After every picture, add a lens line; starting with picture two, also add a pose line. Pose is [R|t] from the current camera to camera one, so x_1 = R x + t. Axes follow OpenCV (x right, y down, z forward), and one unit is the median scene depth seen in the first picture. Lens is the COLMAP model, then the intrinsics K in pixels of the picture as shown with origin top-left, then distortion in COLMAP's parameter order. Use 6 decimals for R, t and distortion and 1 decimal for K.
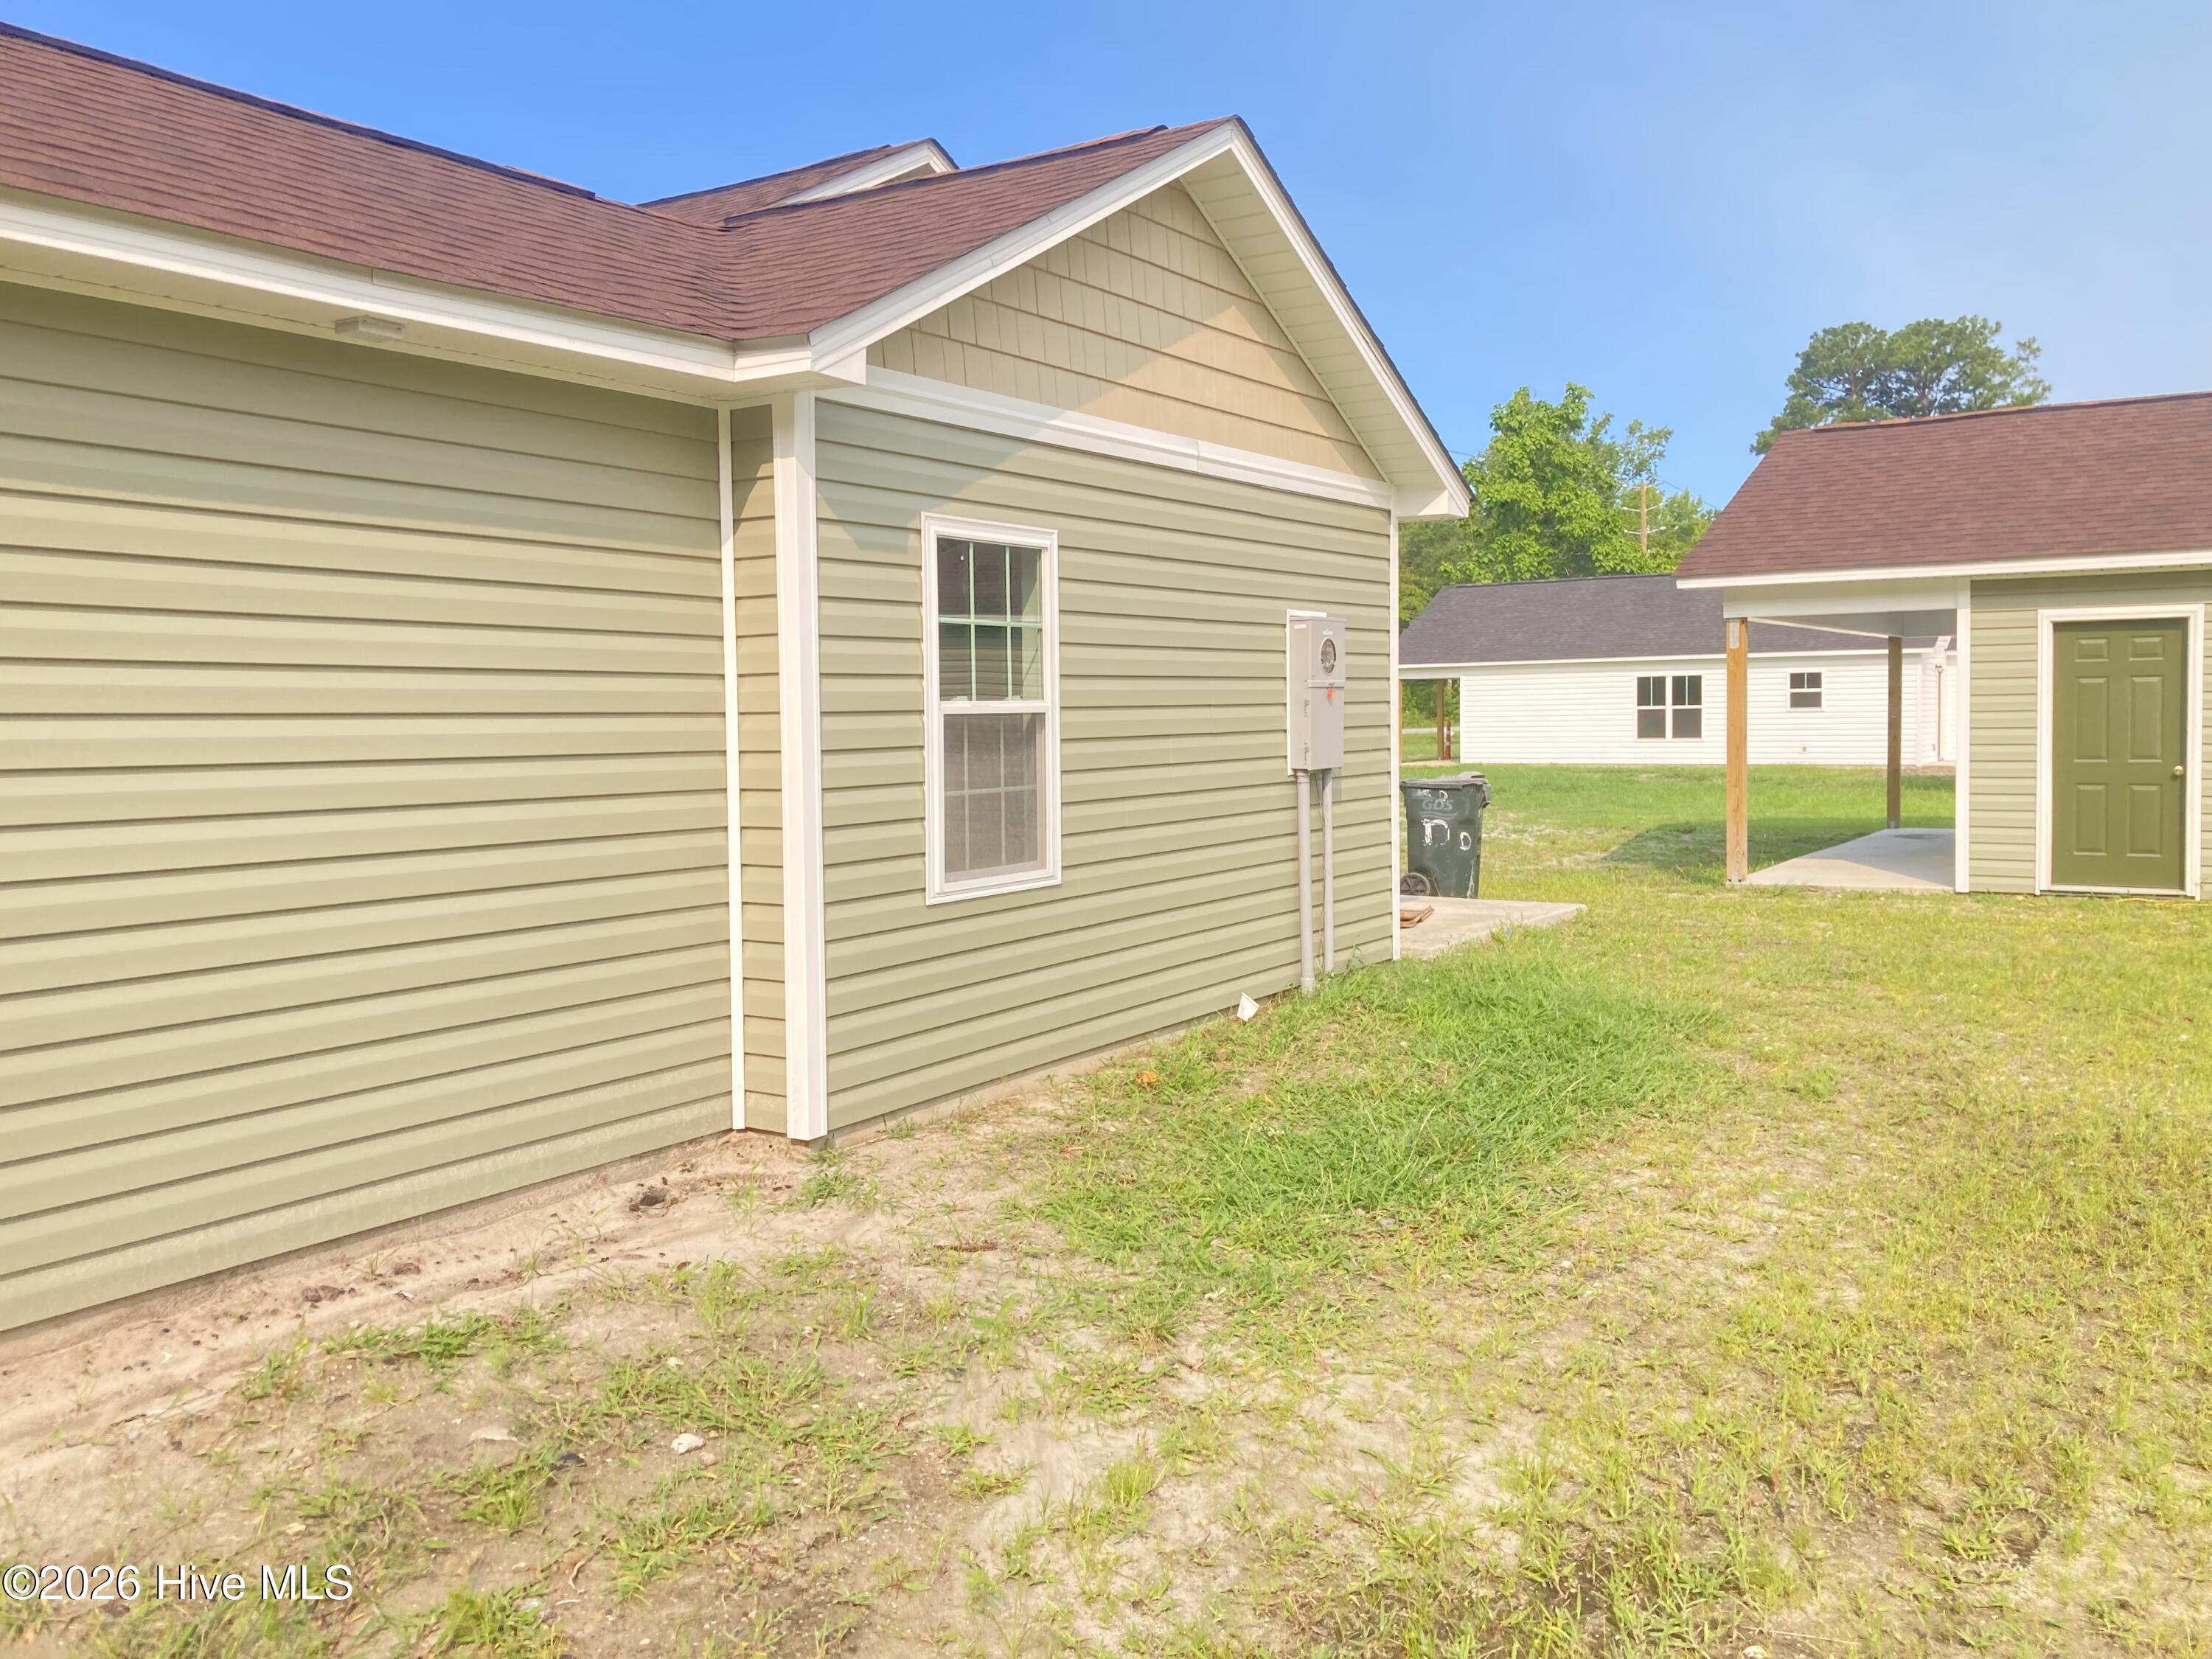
lens RADIAL K [[1806.4, 0, 1123.7], [0, 1806.4, 820.5], [0, 0, 1]] dist [0.039656, -0.046183]
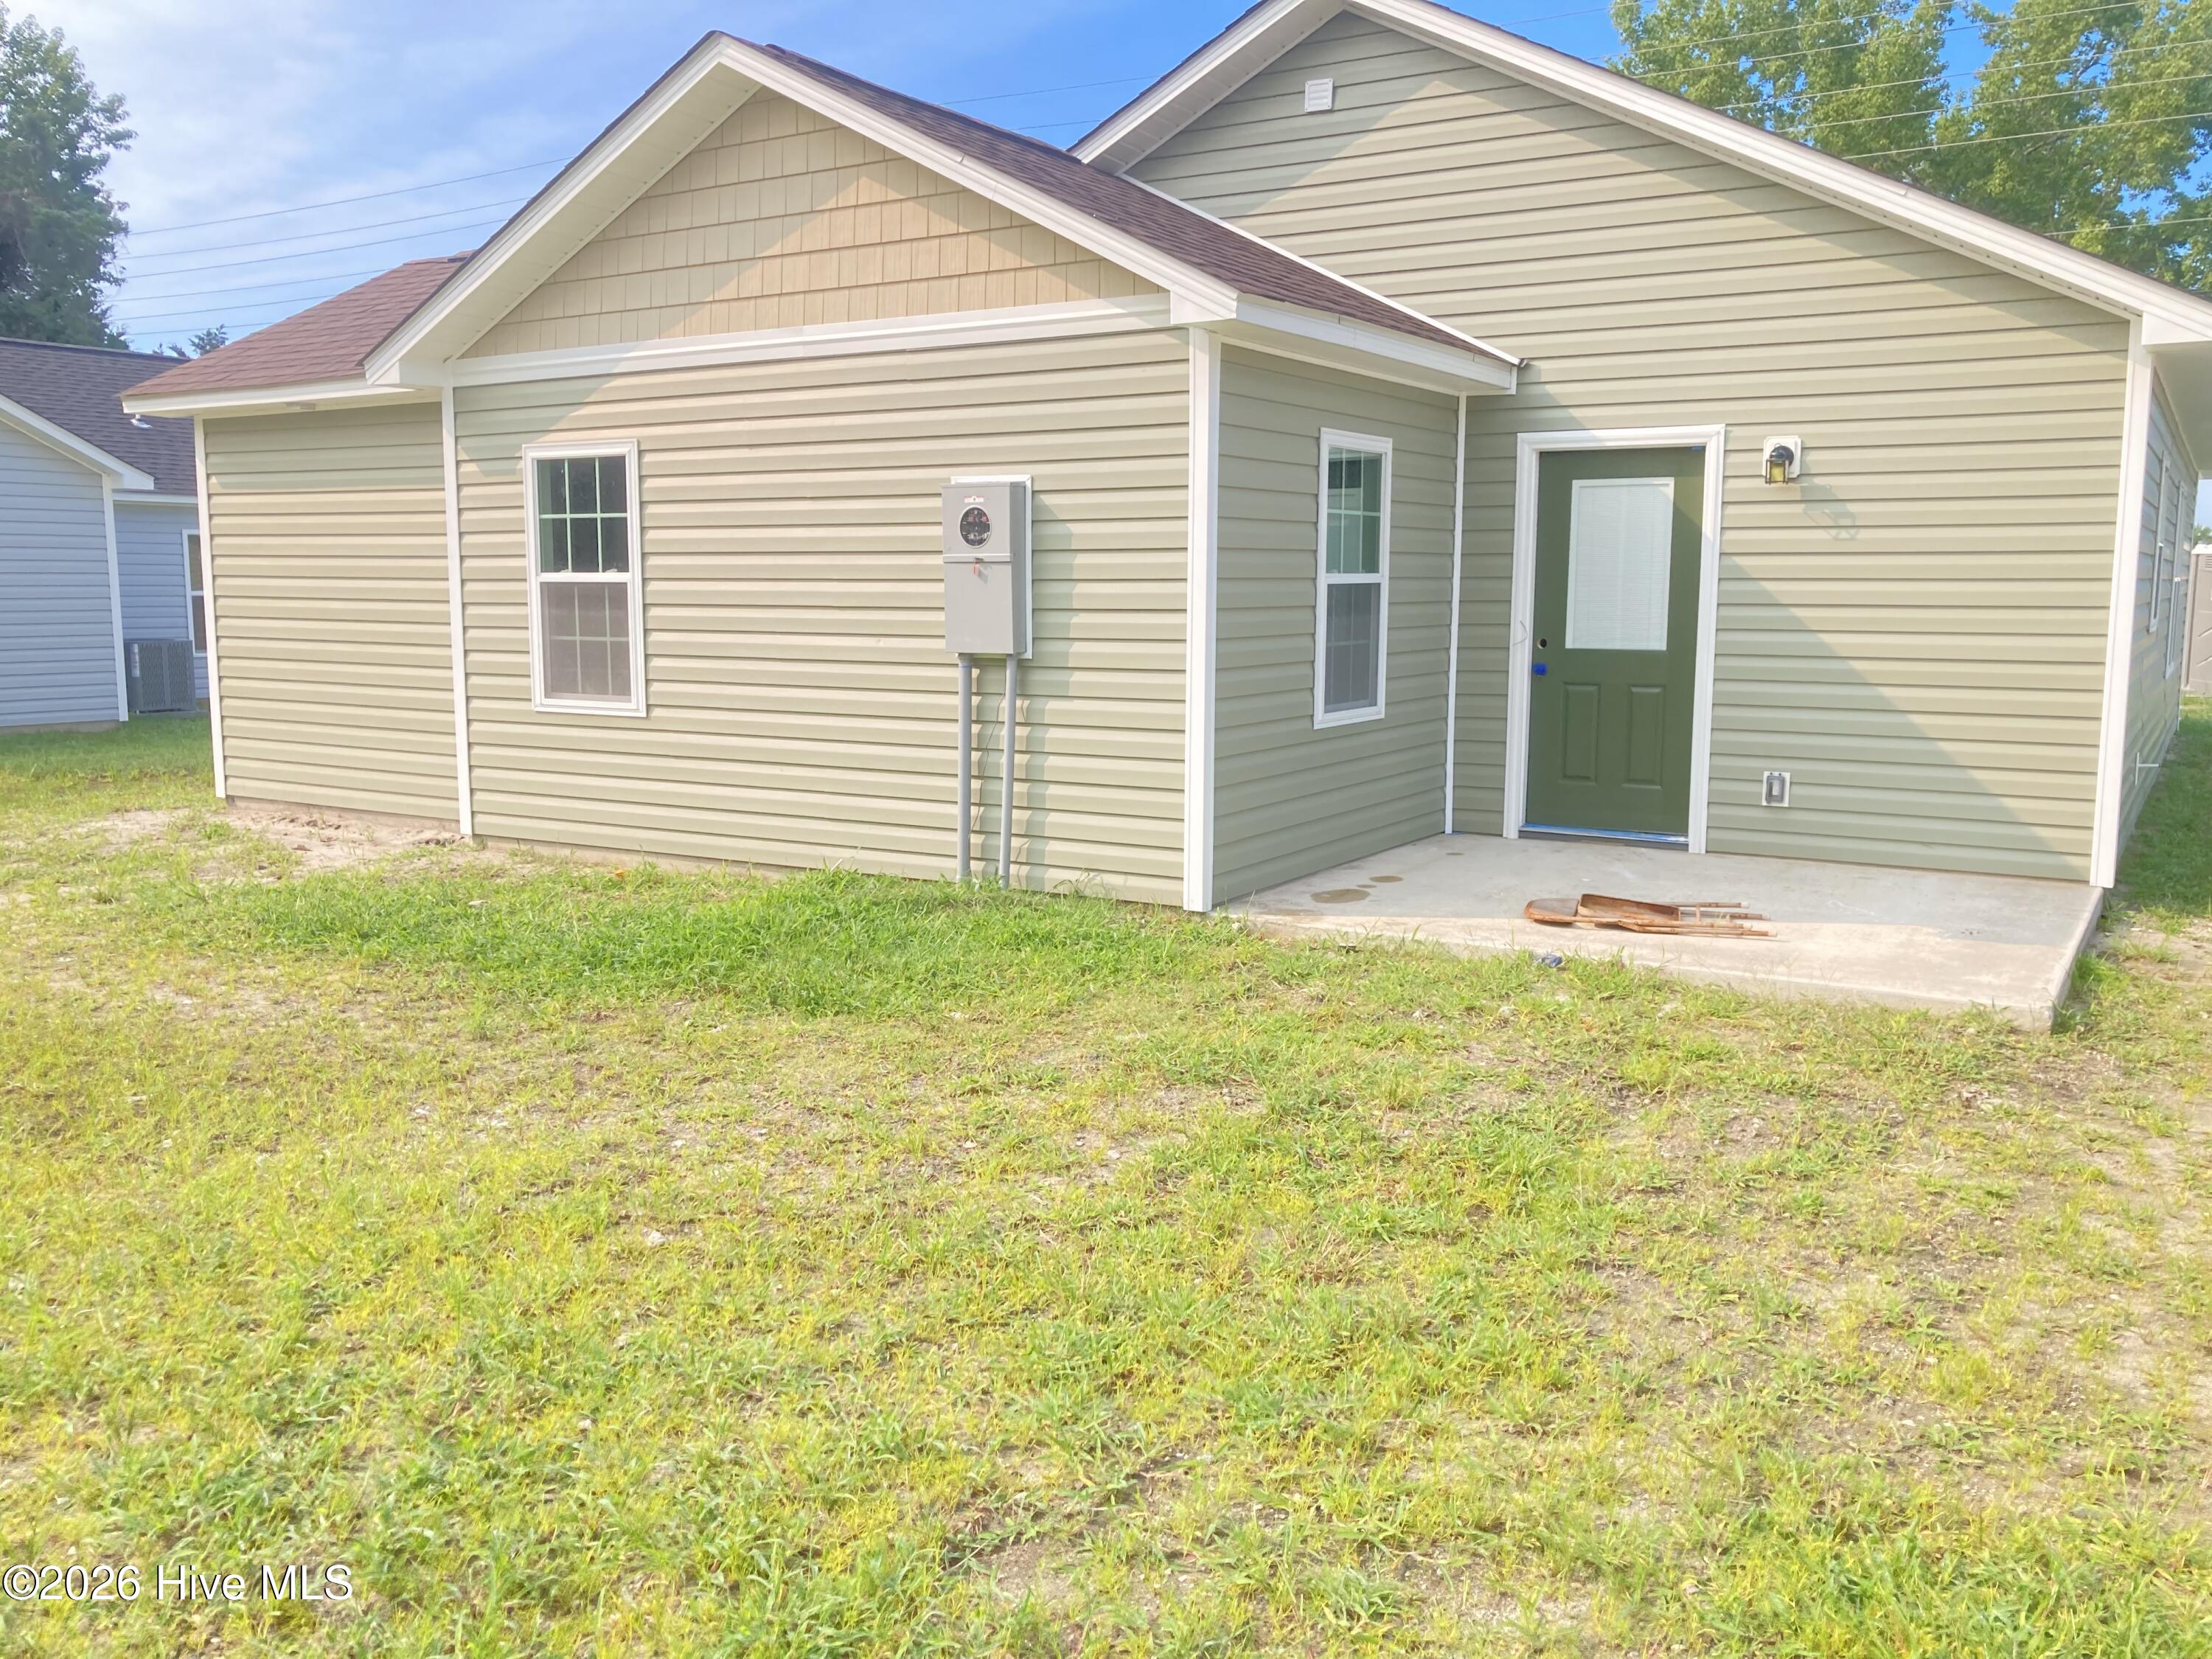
lens RADIAL K [[1806.4, 0, 1102.5], [0, 1806.4, 834.0], [0, 0, 1]] dist [0.039656, -0.046183]
pose [[0.022314, 0.152847, -0.987998, 1.346836], [-0.066092, 0.986308, 0.151093, -0.105930], [0.997564, 0.061927, 0.032110, 1.368522]]
